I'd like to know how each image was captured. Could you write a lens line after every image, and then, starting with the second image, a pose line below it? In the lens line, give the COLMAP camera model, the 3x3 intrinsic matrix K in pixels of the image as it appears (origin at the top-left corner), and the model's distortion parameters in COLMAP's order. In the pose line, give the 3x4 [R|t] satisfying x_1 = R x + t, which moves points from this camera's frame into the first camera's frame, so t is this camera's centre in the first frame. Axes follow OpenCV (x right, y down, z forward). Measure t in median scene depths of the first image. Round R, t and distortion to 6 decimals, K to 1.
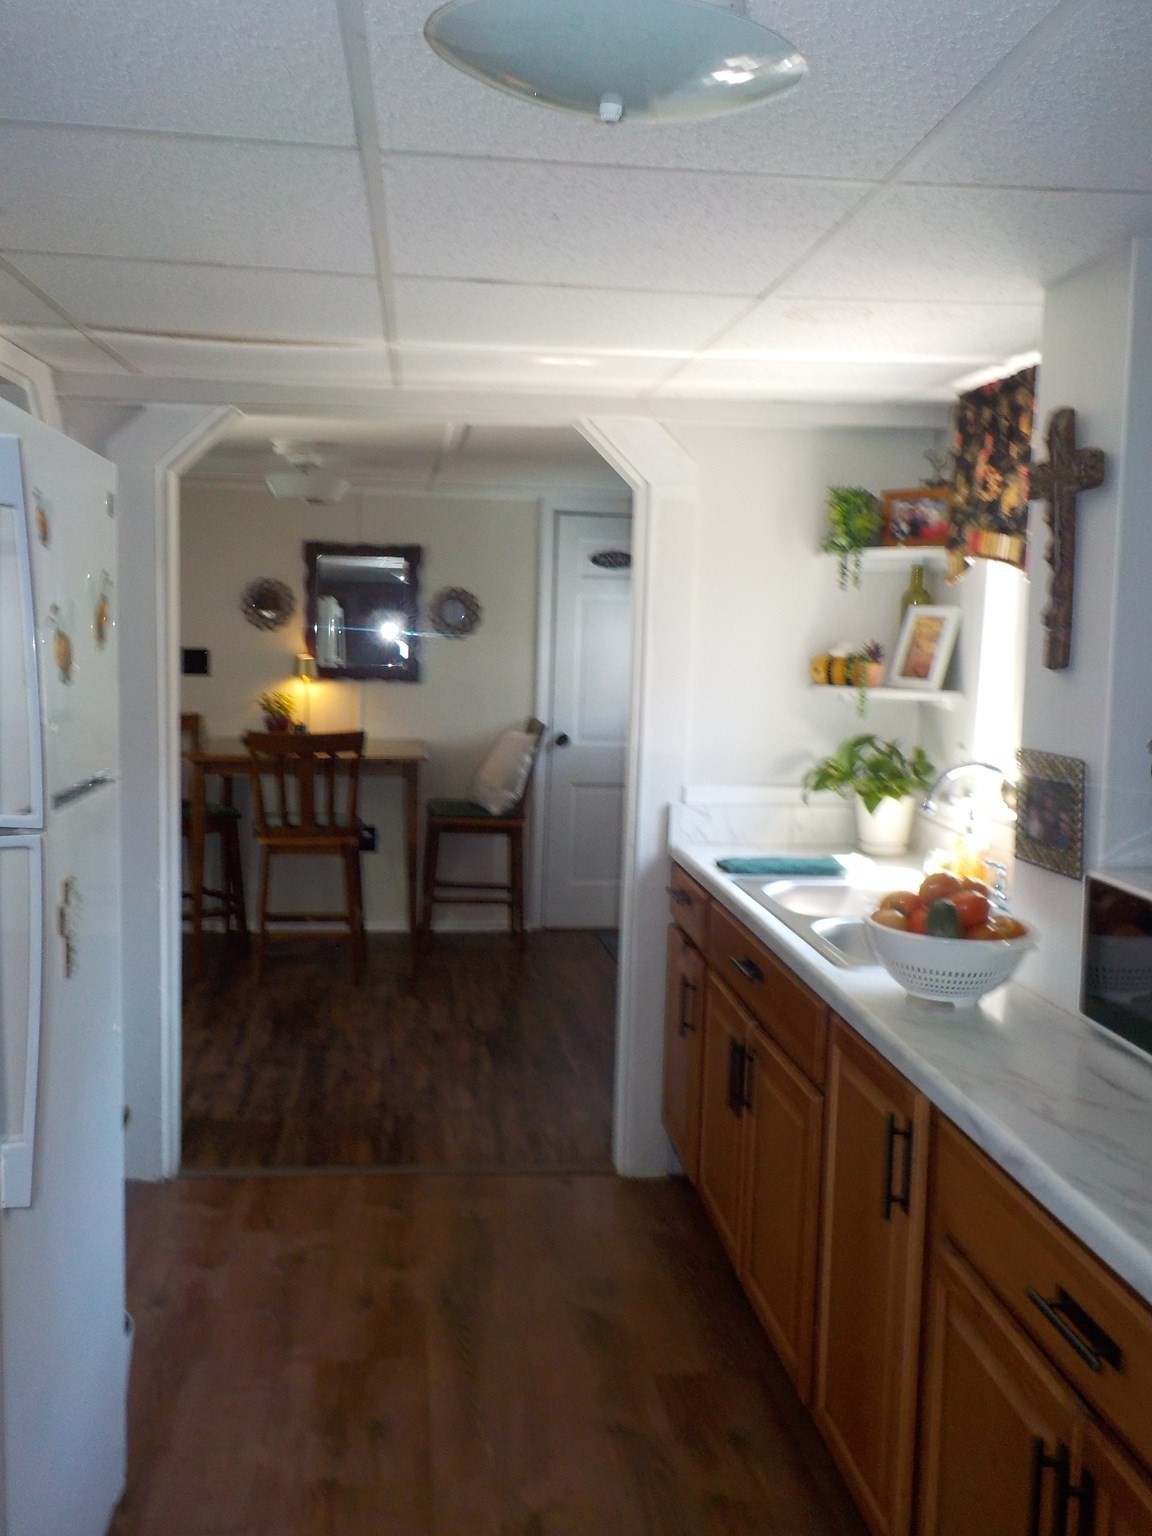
lens RADIAL K [[1394.4, 0, 577.7], [0, 1394.4, 764.0], [0, 0, 1]] dist [0.004323, 0.000000]
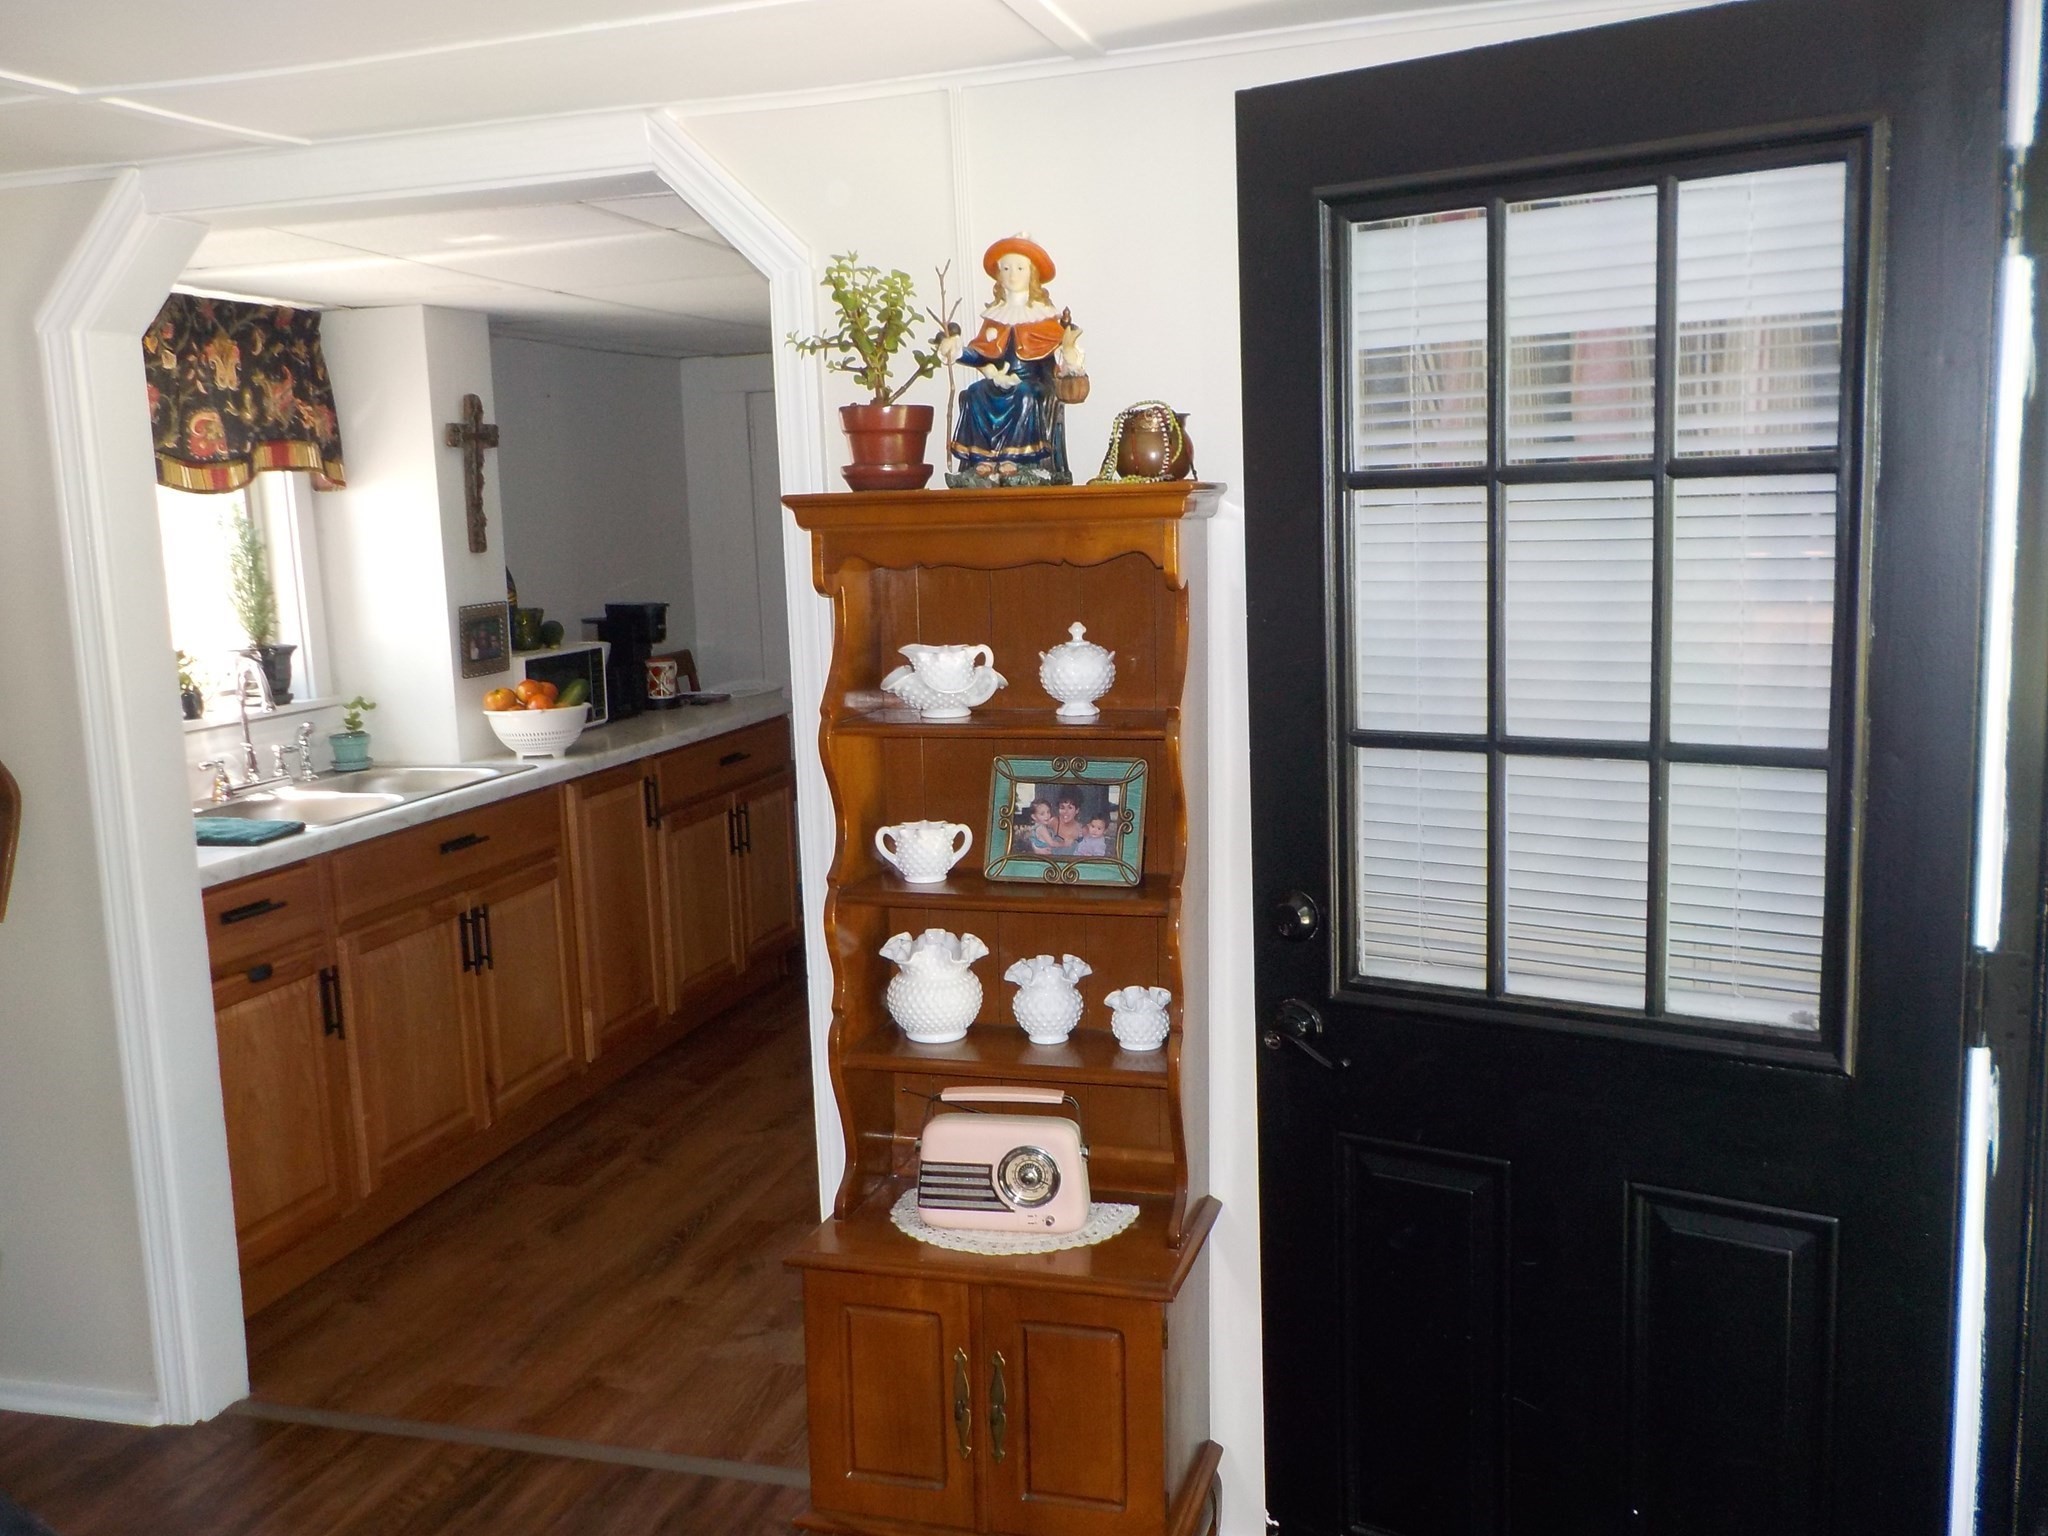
lens RADIAL K [[1859.2, 0, 1044.6], [0, 1859.2, 784.6], [0, 0, 1]] dist [0.004323, 0.000000]
pose [[-0.925041, -0.053413, 0.376094, -0.721213], [0.048848, 0.965119, 0.257213, -0.216166], [-0.376714, 0.256303, -0.890166, 1.788146]]
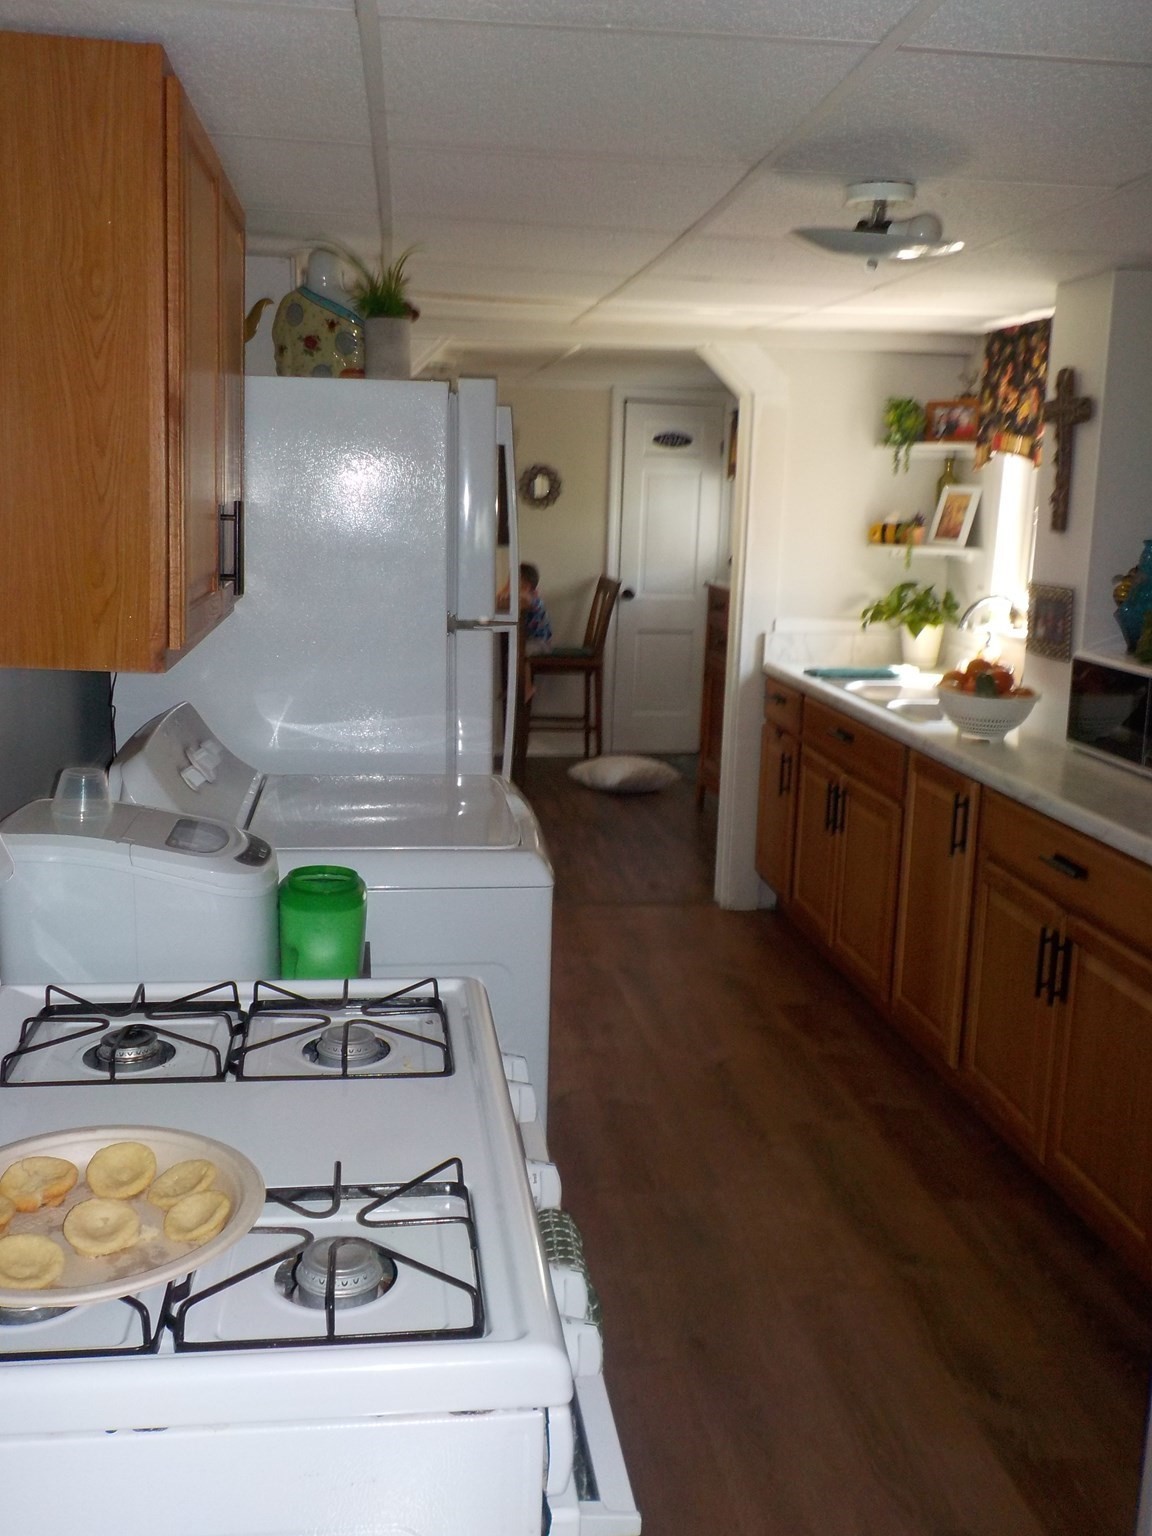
lens RADIAL K [[1394.4, 0, 585.6], [0, 1394.4, 764.4], [0, 0, 1]] dist [0.004323, 0.000000]
pose [[0.999660, -0.005392, 0.025495, -0.157371], [0.002965, 0.995543, 0.094259, 0.030568], [-0.025890, -0.094151, 0.995221, -0.396256]]
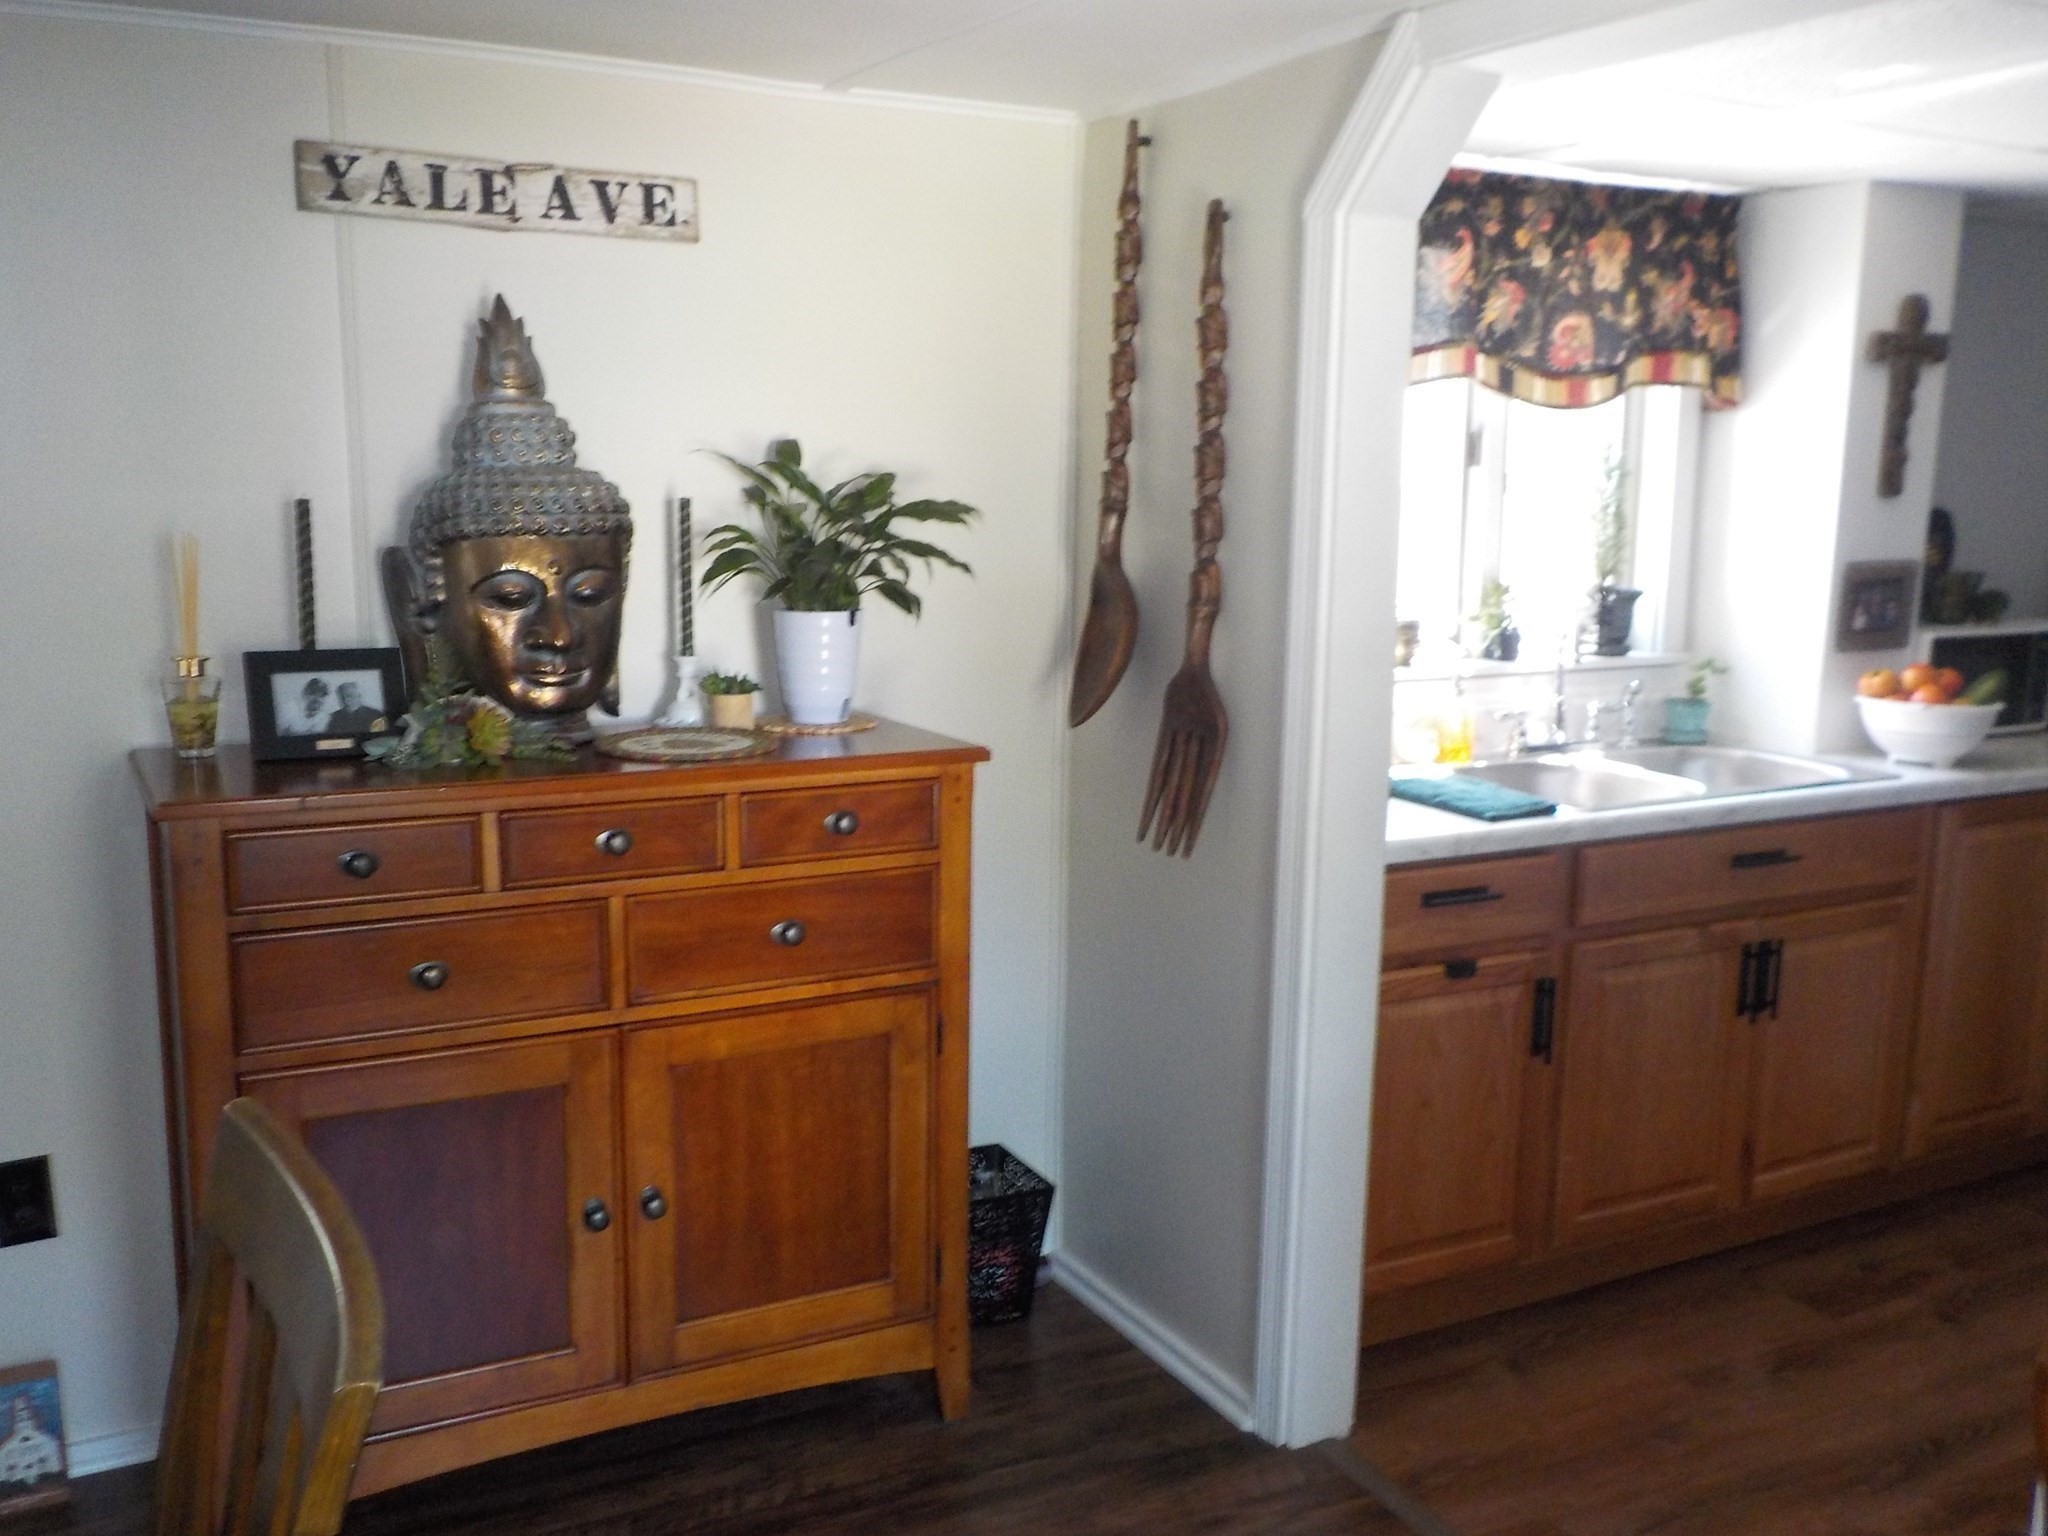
lens RADIAL K [[1859.2, 0, 1017.6], [0, 1859.2, 790.1], [0, 0, 1]] dist [0.004323, 0.000000]
pose [[-0.355720, -0.205291, 0.911767, -0.653568], [0.074740, 0.966204, 0.246707, -0.188666], [-0.931599, 0.155904, -0.328355, 1.531485]]
